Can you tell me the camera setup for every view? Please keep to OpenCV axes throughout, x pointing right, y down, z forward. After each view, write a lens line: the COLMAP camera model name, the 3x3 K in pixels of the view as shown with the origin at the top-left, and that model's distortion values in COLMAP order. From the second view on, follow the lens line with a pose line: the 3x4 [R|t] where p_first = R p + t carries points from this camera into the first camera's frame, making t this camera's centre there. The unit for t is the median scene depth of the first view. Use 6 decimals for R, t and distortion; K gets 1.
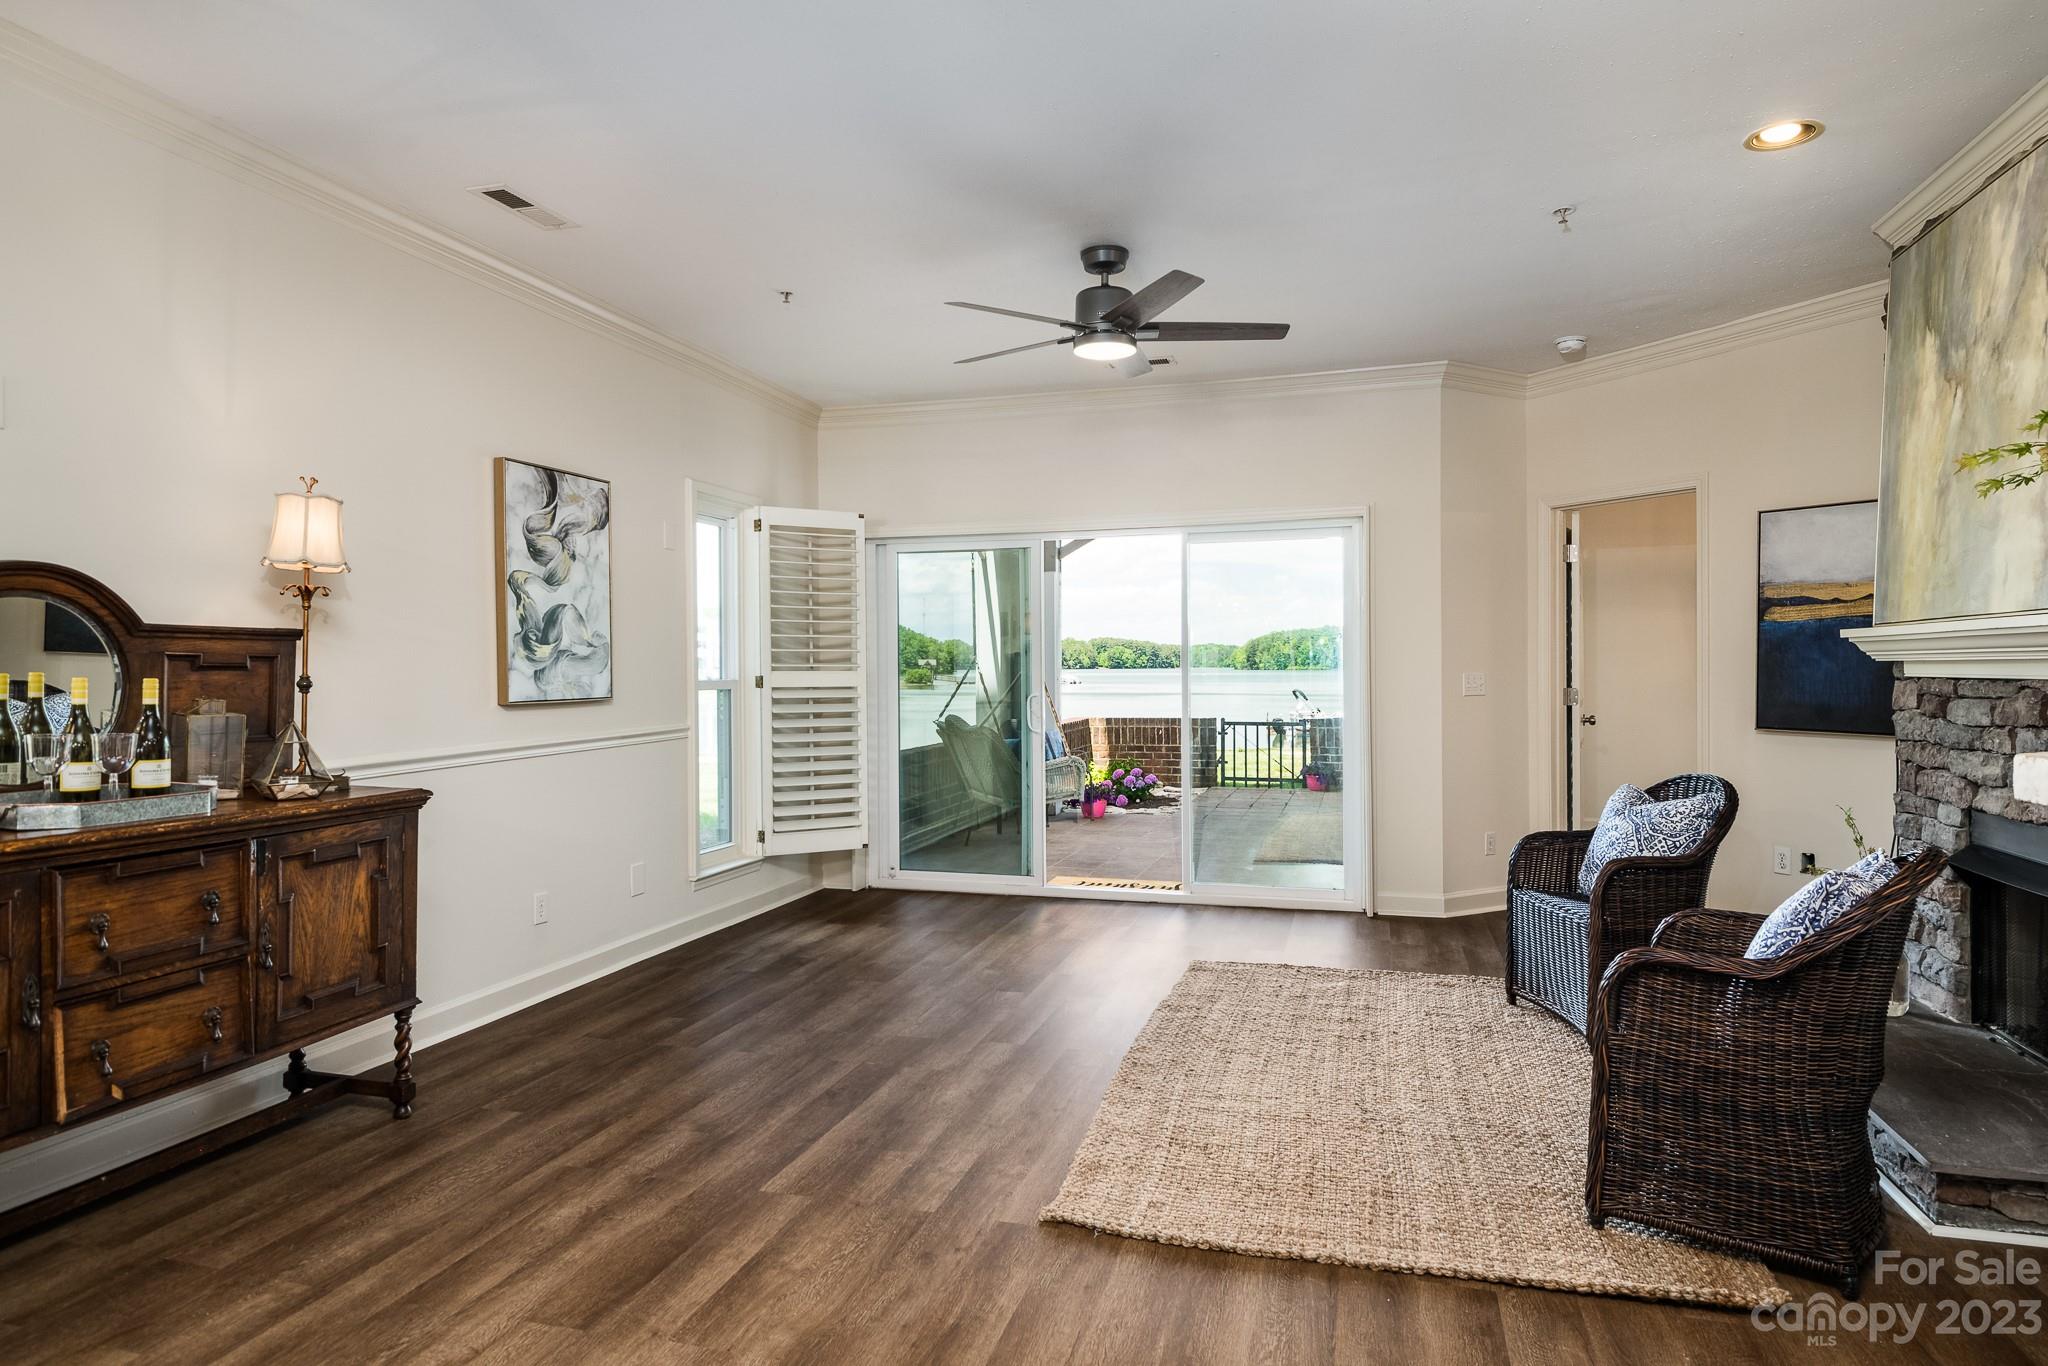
lens RADIAL K [[1170.0, 0, 1020.9], [0, 1170.0, 663.7], [0, 0, 1]] dist [0.030878, -0.032448]
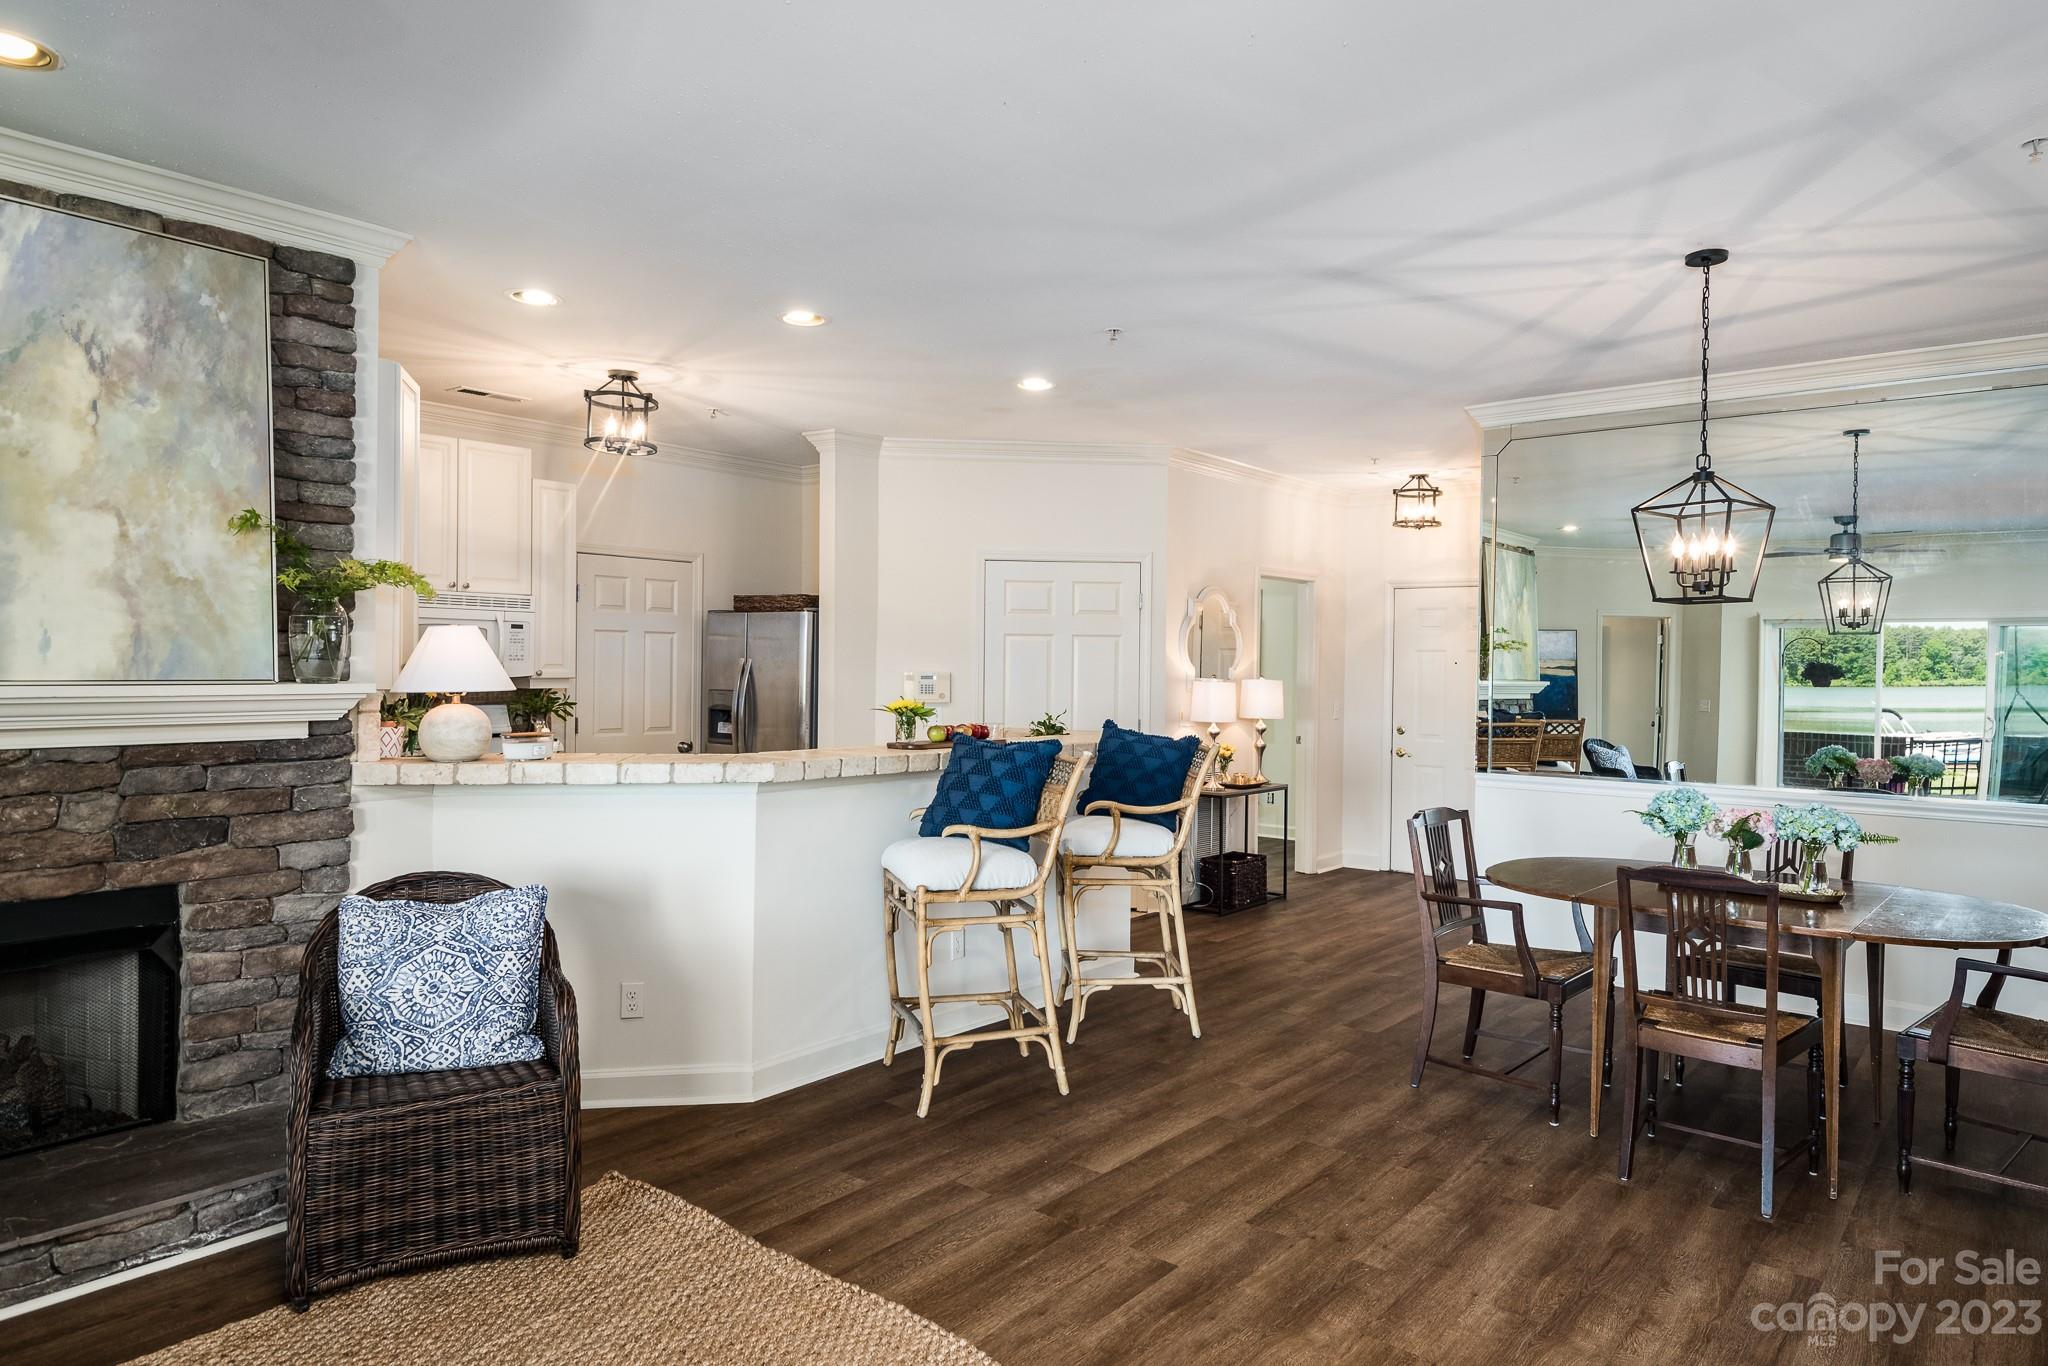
lens RADIAL K [[1248.8, 0, 1034.1], [0, 1248.8, 665.0], [0, 0, 1]] dist [0.020243, -0.020040]
pose [[-0.922695, -0.005388, 0.385493, -0.219080], [-0.007496, 0.999964, -0.003967, -0.042332], [-0.385458, -0.006550, -0.922702, 1.180877]]
